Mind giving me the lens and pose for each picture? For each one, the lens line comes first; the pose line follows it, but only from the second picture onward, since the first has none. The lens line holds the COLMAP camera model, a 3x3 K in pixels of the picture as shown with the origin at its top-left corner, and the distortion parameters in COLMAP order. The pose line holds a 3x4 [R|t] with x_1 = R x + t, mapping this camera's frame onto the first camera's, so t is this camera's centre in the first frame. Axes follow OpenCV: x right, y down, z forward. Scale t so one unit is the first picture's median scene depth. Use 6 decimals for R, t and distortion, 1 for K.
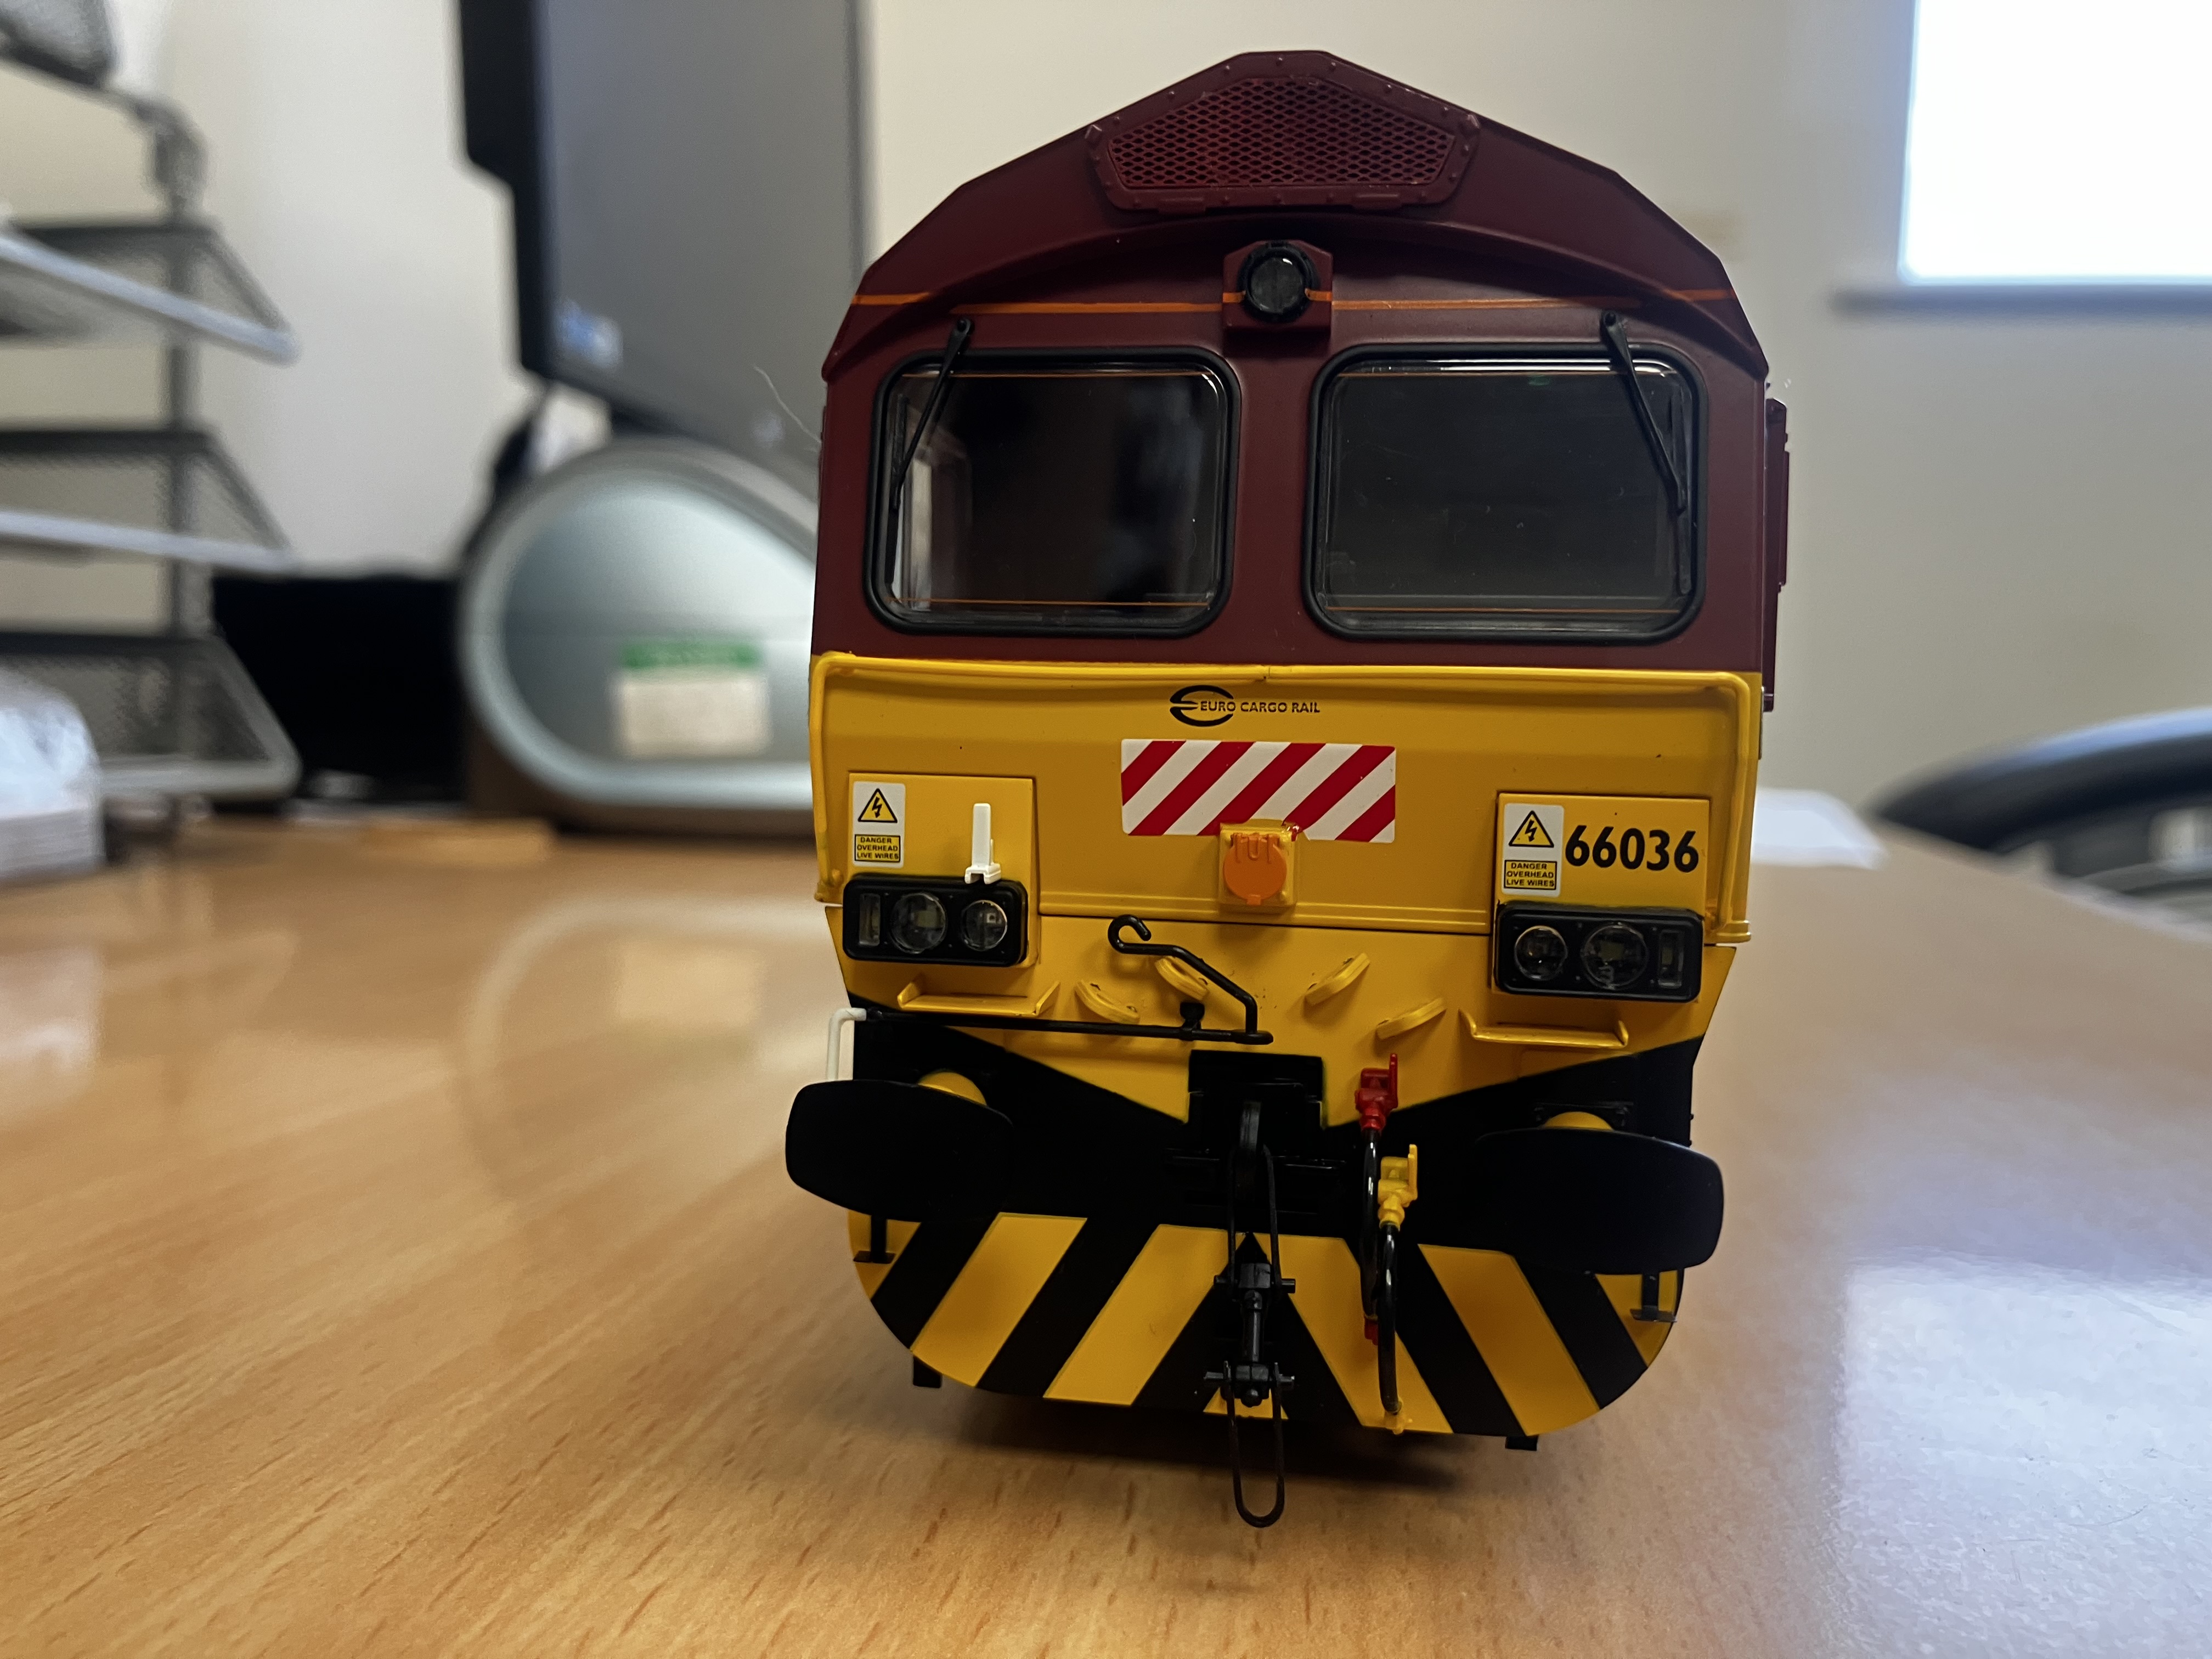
lens RADIAL K [[1961.4, 0, 1106.0], [0, 1961.4, 829.5], [0, 0, 1]] dist [-0.001172, -0.003622]
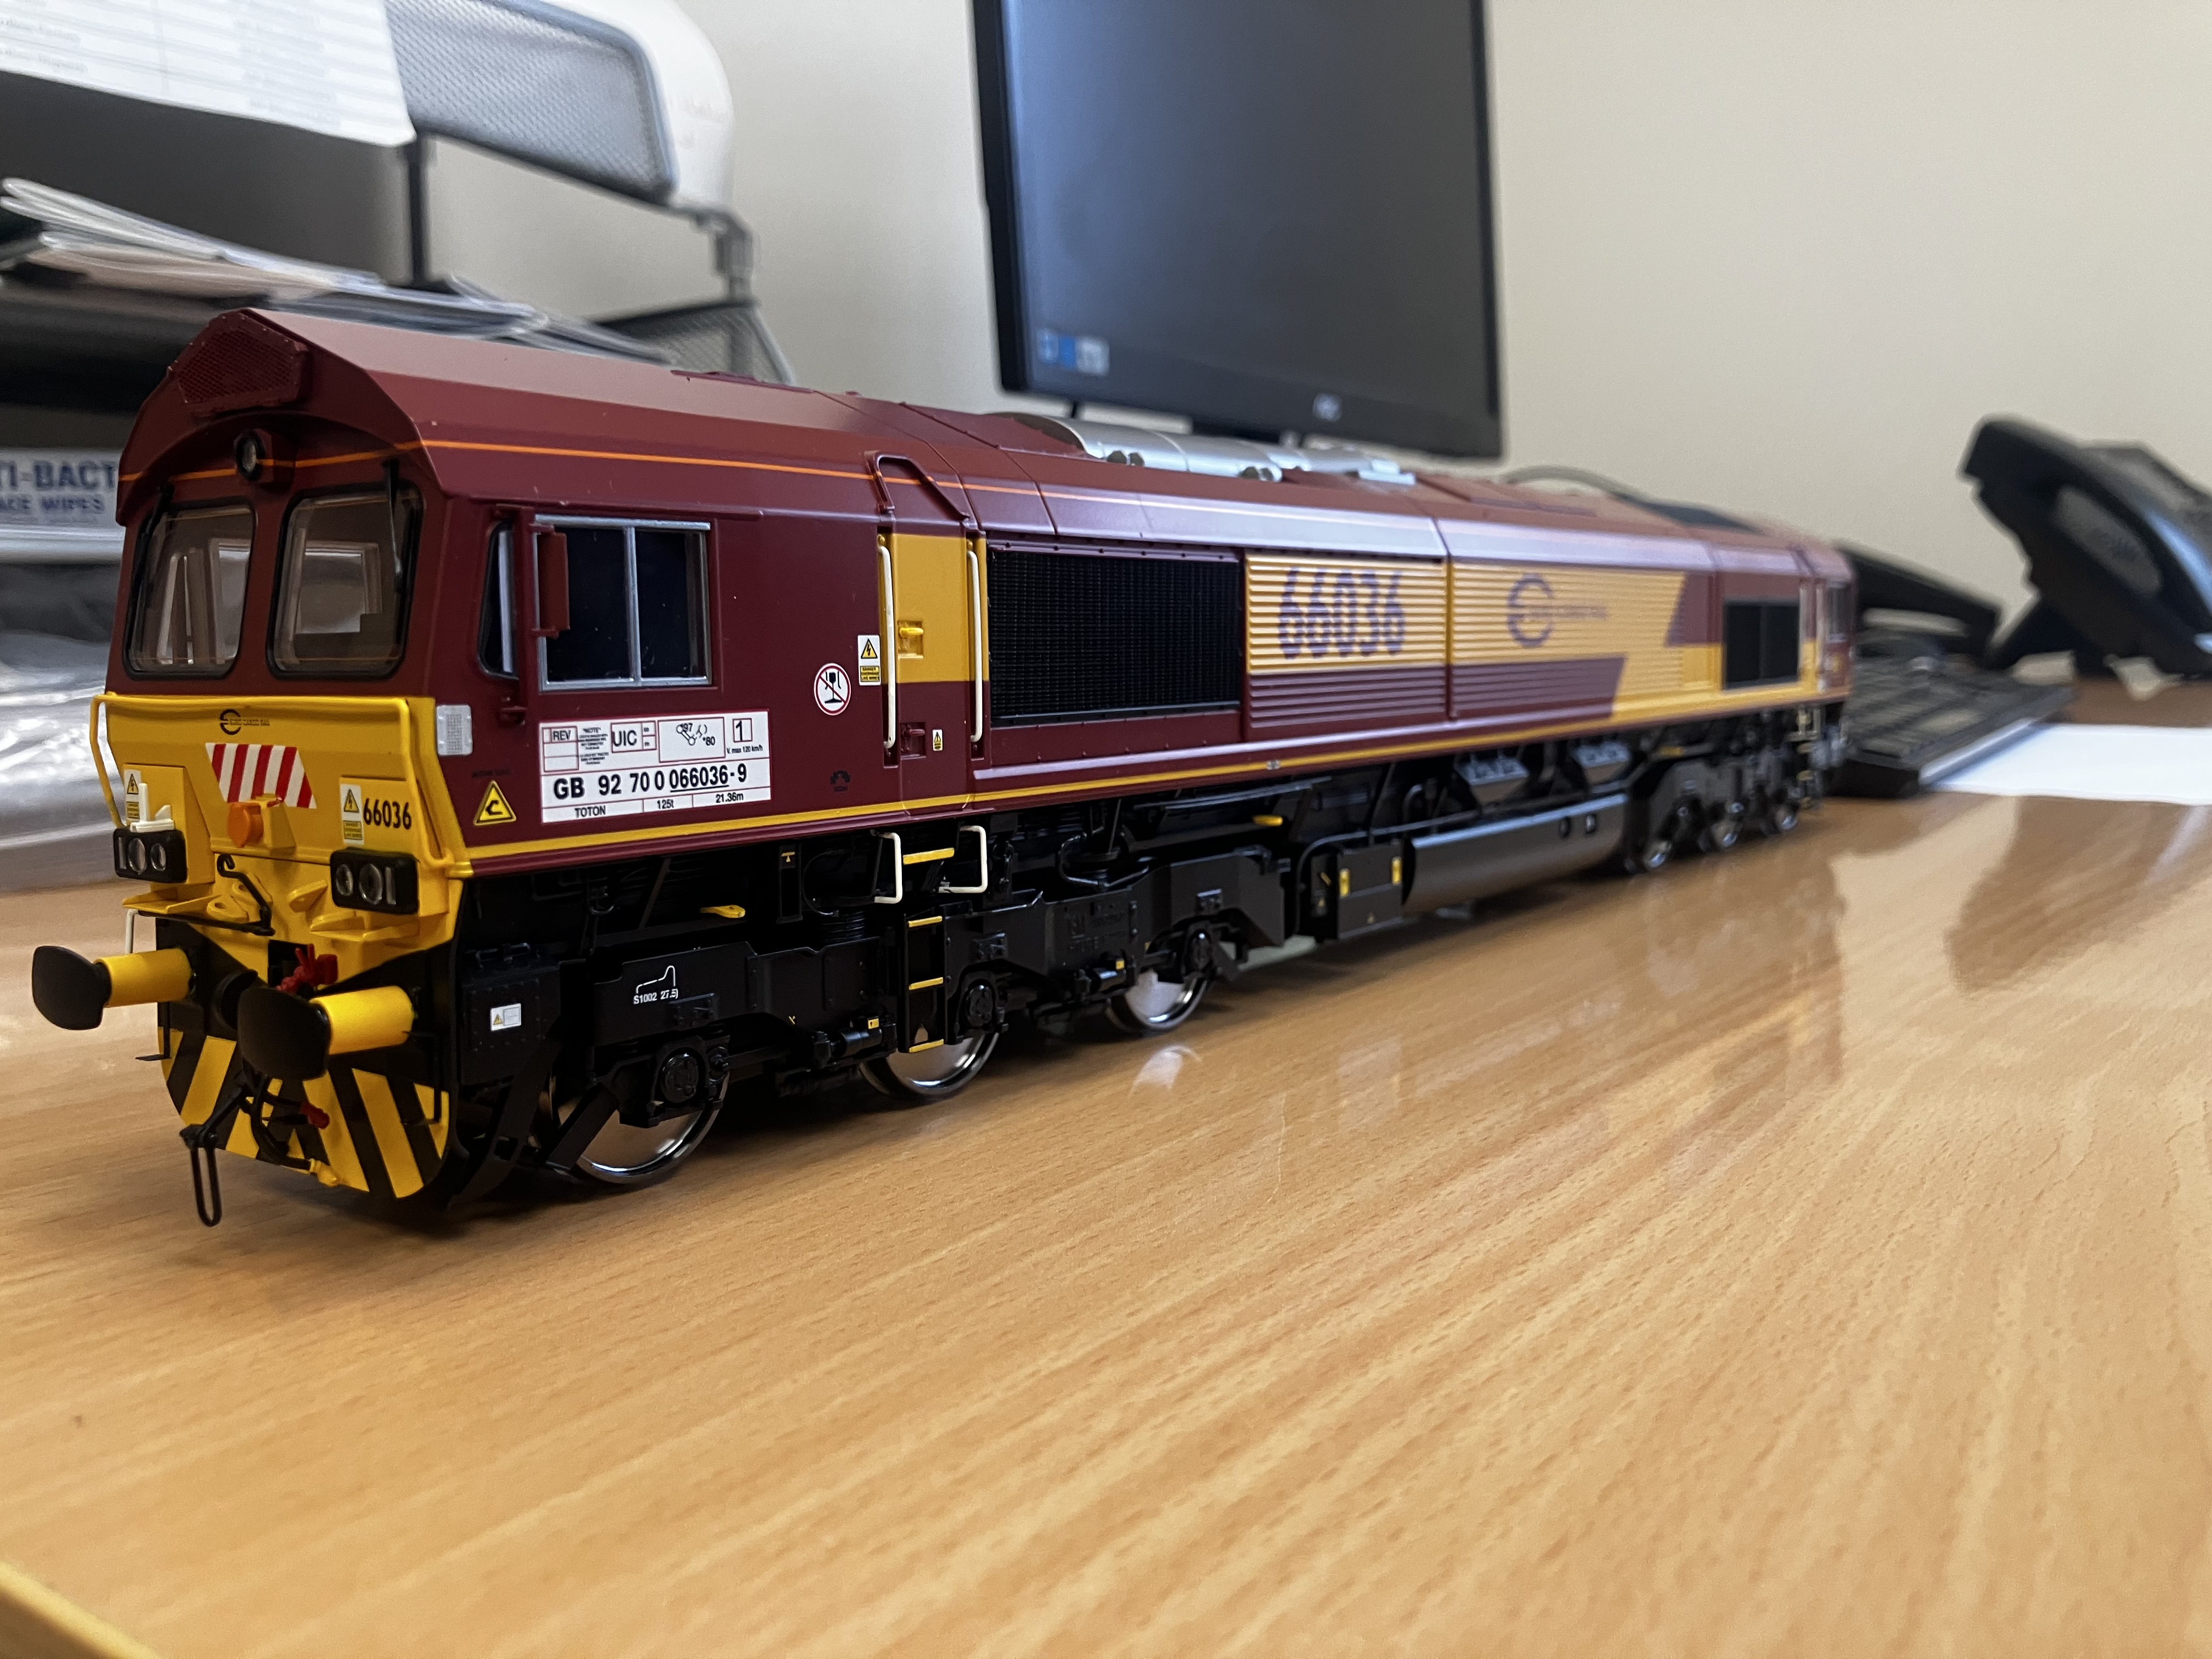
lens RADIAL K [[1961.4, 0, 1106.0], [0, 1961.4, 829.5], [0, 0, 1]] dist [-0.001172, -0.003622]
pose [[0.892167, 0.013002, -0.451519, 1.398313], [-0.000998, 0.999640, 0.026814, -0.018876], [0.451705, -0.023472, 0.891859, -0.108551]]
